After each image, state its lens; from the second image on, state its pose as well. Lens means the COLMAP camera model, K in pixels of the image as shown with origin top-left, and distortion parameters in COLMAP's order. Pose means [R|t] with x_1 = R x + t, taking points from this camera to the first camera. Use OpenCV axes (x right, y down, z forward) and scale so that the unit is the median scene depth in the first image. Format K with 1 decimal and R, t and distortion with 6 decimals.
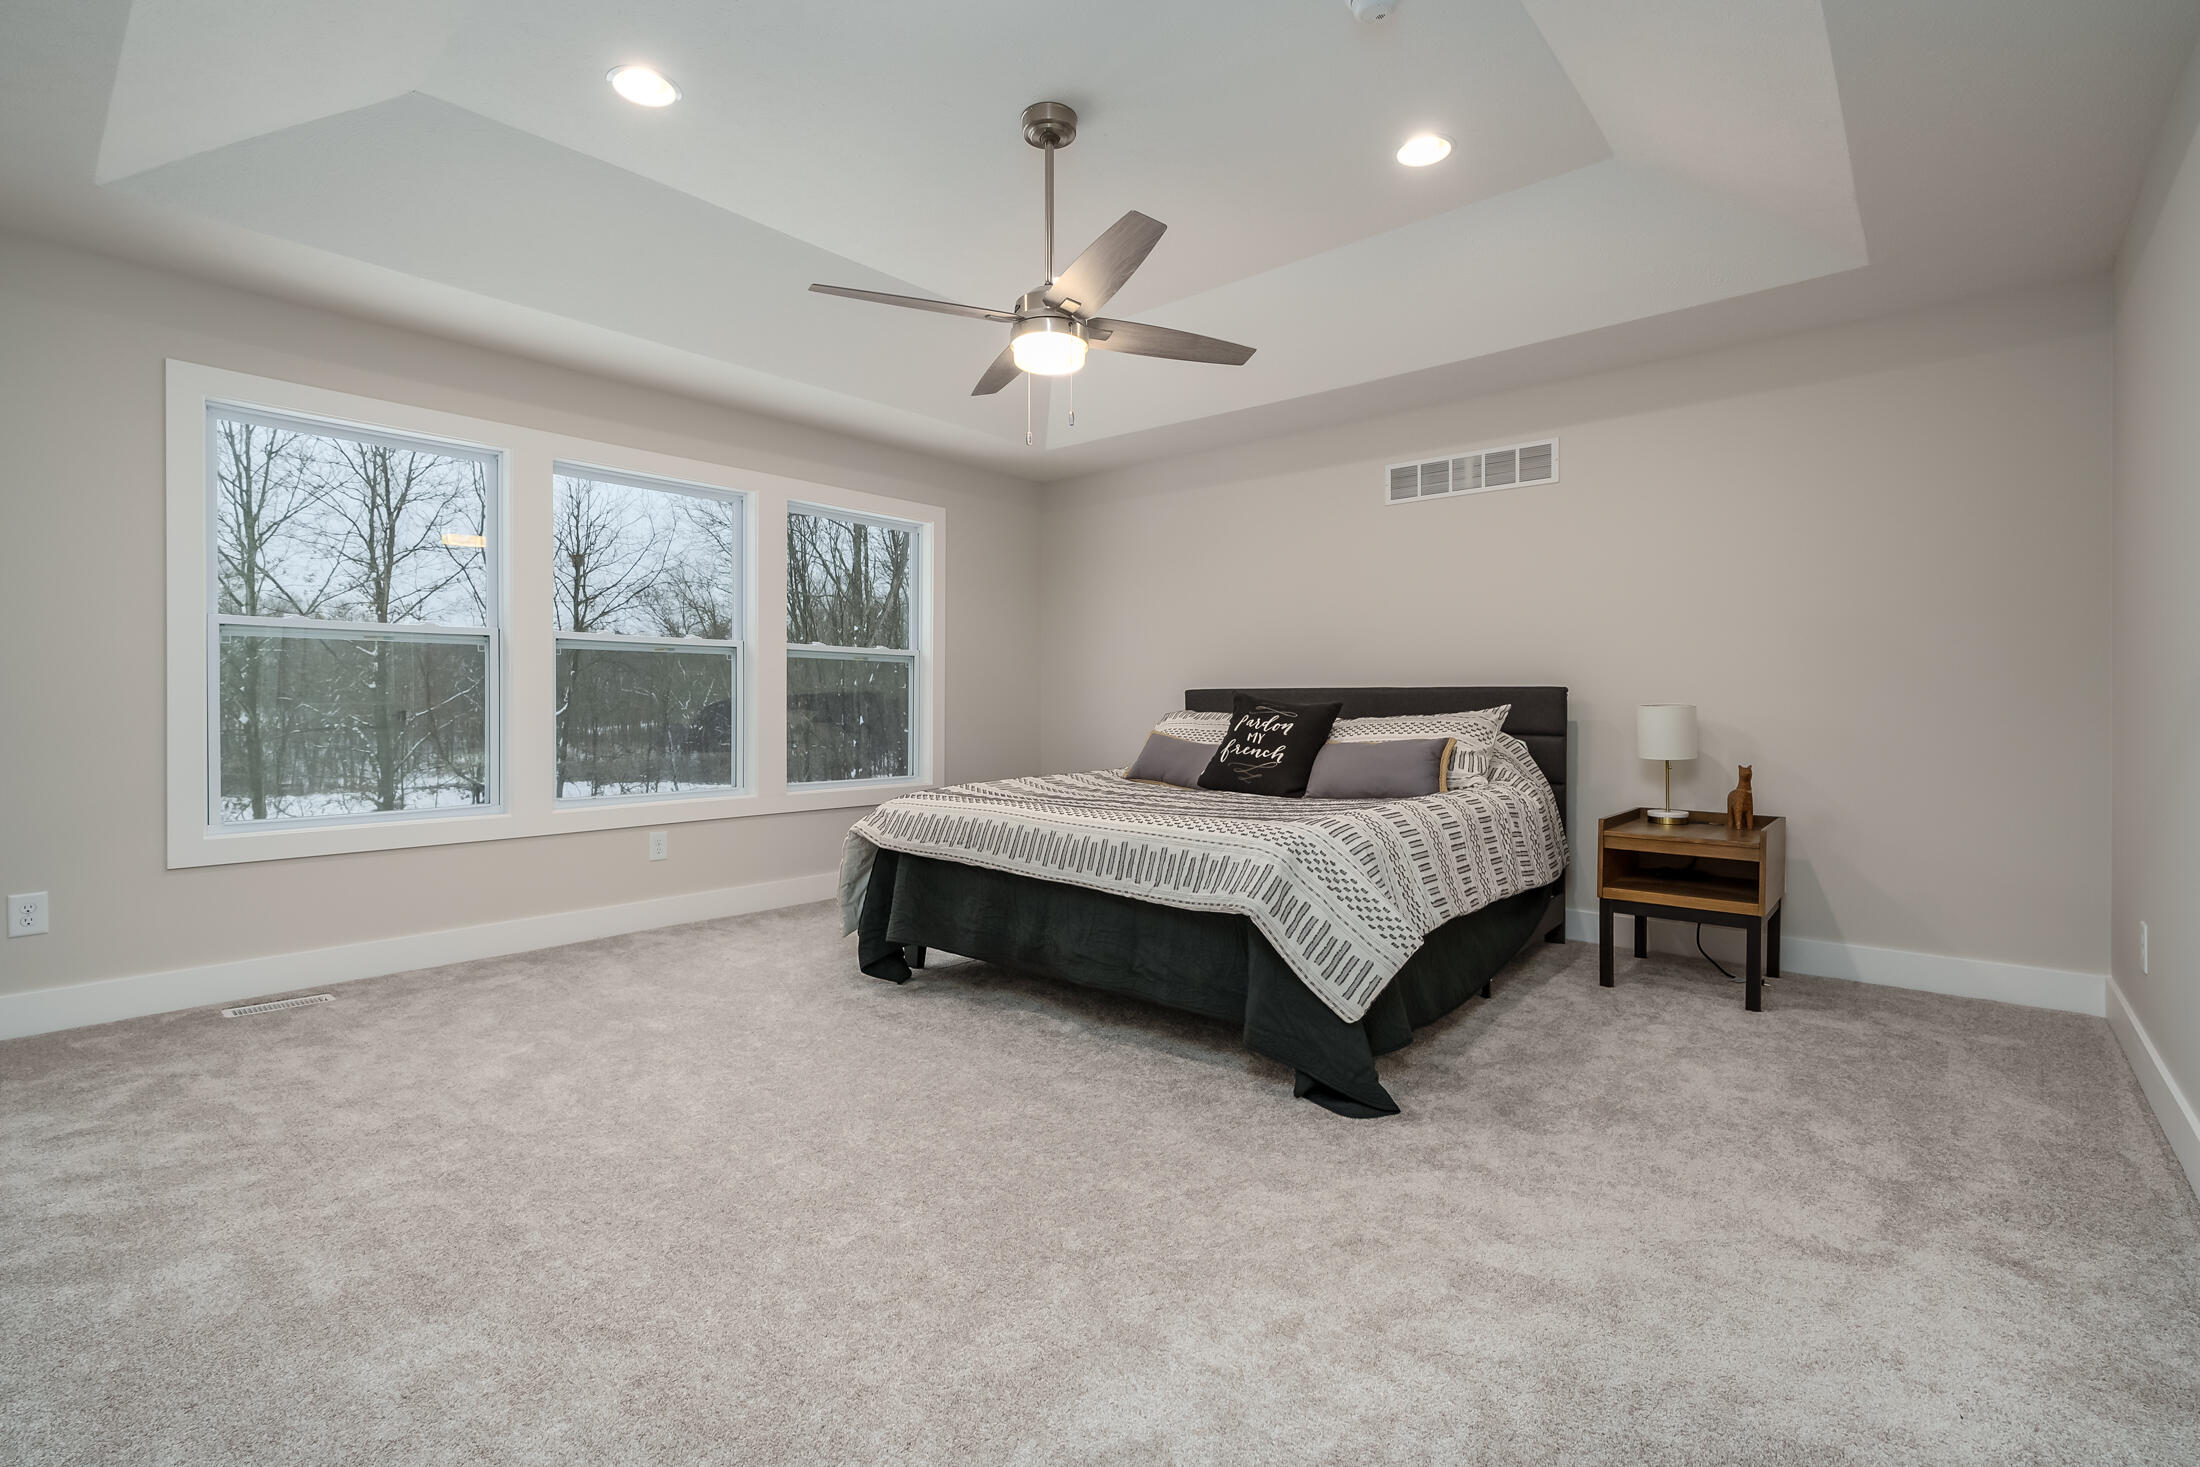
lens RADIAL K [[1011.8, 0, 1174.9], [0, 1011.8, 737.4], [0, 0, 1]] dist [-0.007907, 0.001364]
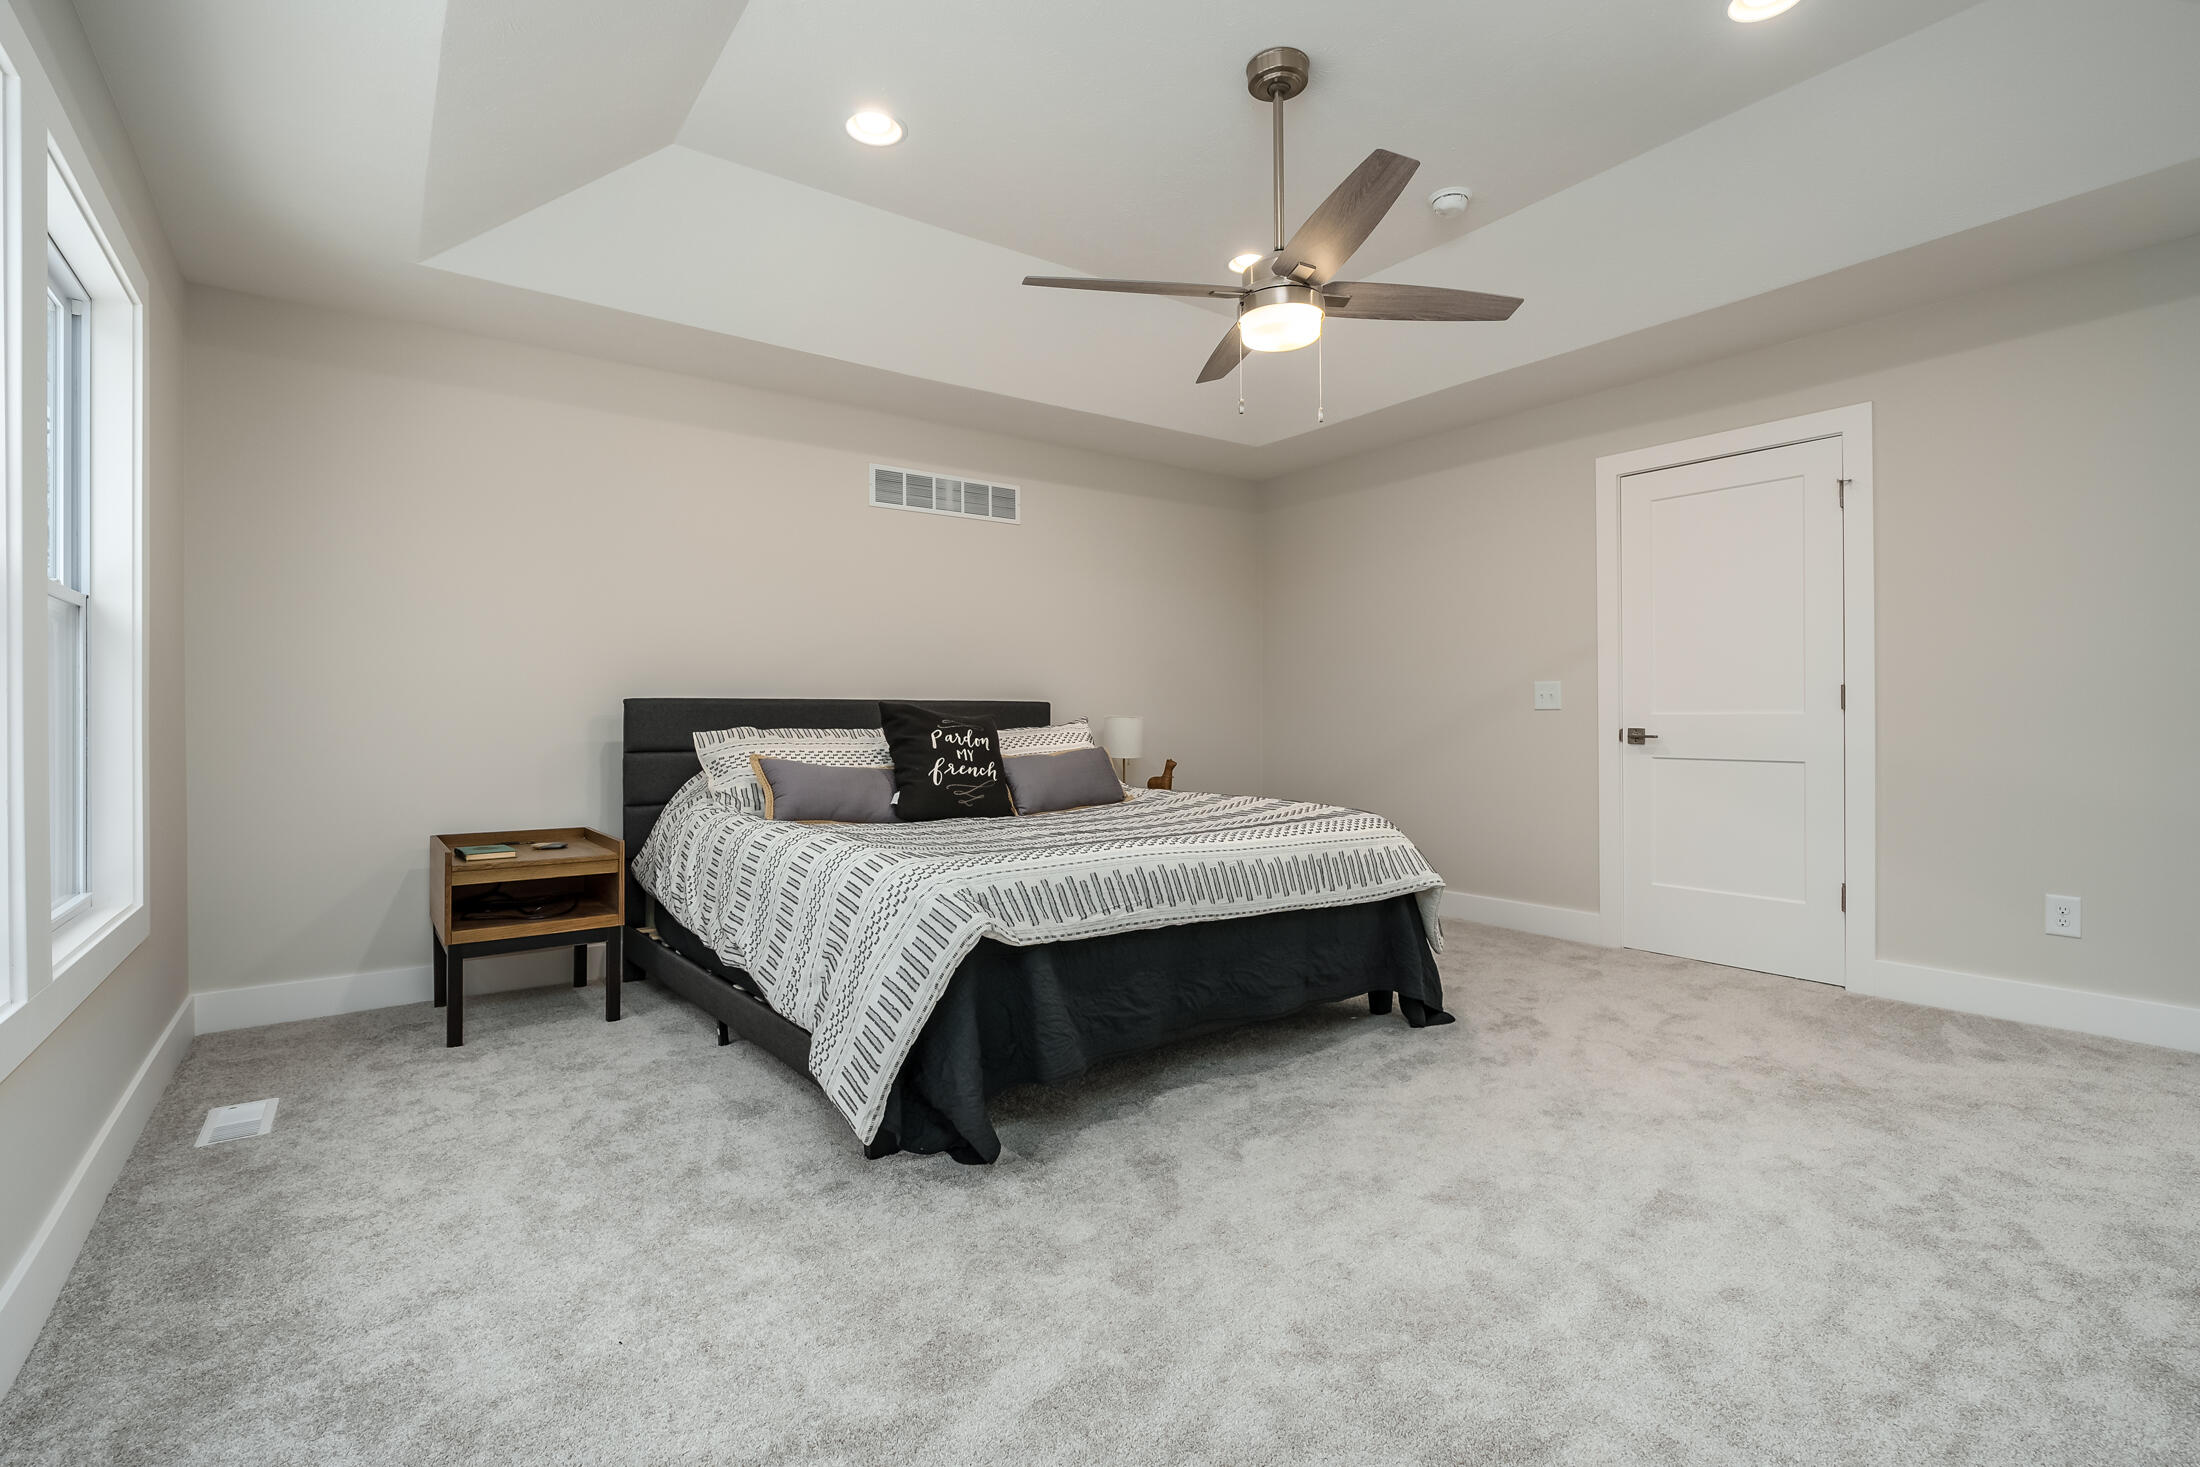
lens RADIAL K [[1011.8, 0, 1097.3], [0, 1011.8, 715.0], [0, 0, 1]] dist [-0.007907, 0.001364]
pose [[0.222459, 0.003340, 0.974936, -0.759361], [0.031781, 0.999438, -0.010675, -0.021730], [-0.974424, 0.033359, 0.222228, 0.688960]]
